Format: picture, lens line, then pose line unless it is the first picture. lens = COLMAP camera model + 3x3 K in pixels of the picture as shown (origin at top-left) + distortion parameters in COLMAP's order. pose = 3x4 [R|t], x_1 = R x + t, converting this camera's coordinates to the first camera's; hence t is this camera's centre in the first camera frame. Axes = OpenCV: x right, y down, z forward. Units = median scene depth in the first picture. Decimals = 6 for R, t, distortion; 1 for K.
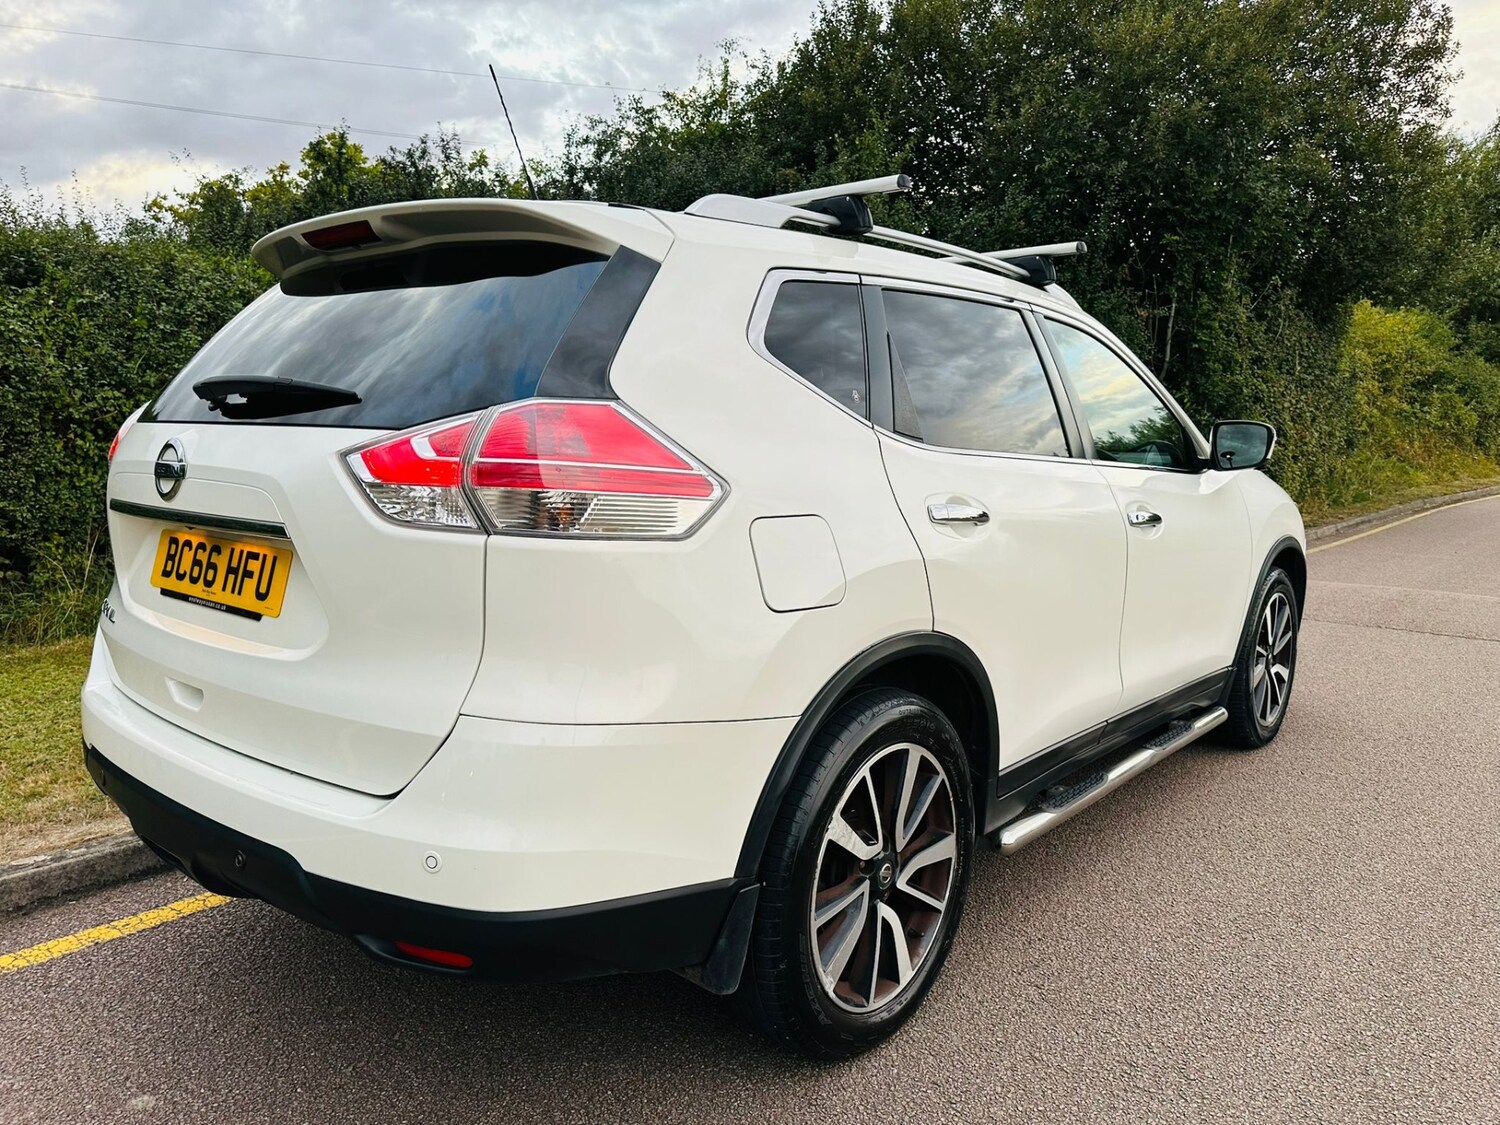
lens RADIAL K [[1086.8, 0, 750.0], [0, 1086.8, 562.5], [0, 0, 1]] dist [0.006335, -0.016191]
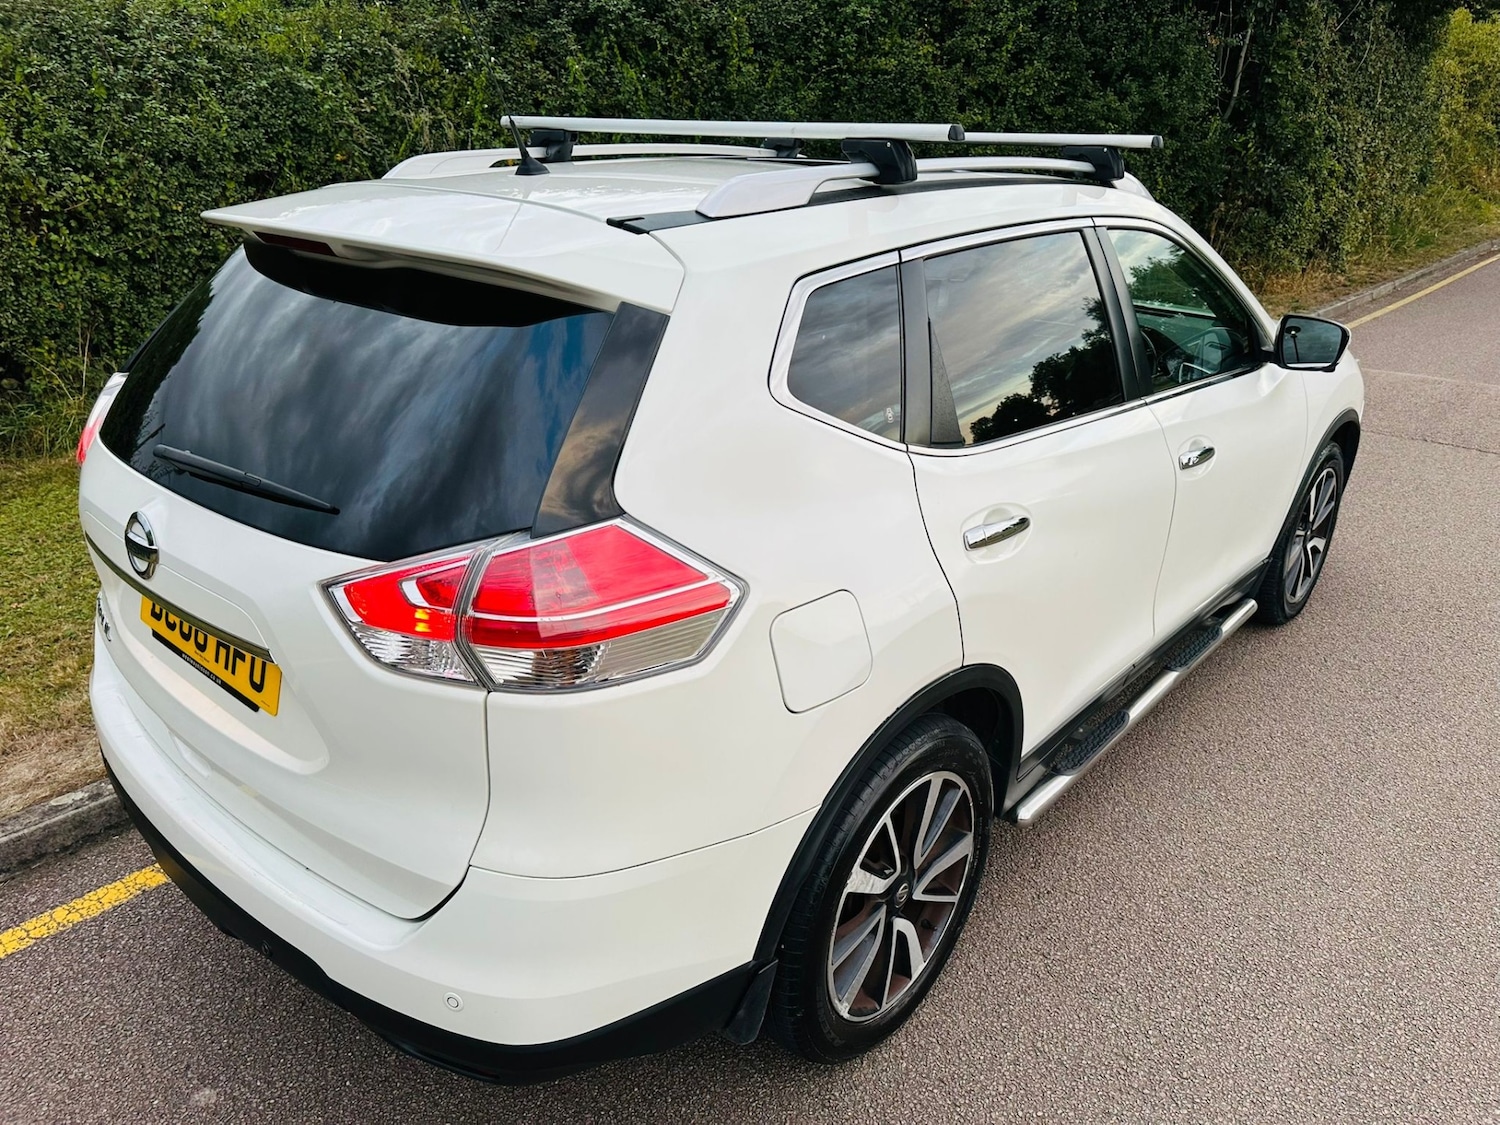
lens RADIAL K [[1086.8, 0, 750.0], [0, 1086.8, 562.5], [0, 0, 1]] dist [0.006335, -0.016191]
pose [[0.999842, 0.006039, -0.016708, -0.001907], [-0.001267, 0.962302, 0.271980, -0.245112], [0.017721, -0.271915, 0.962158, 0.090723]]
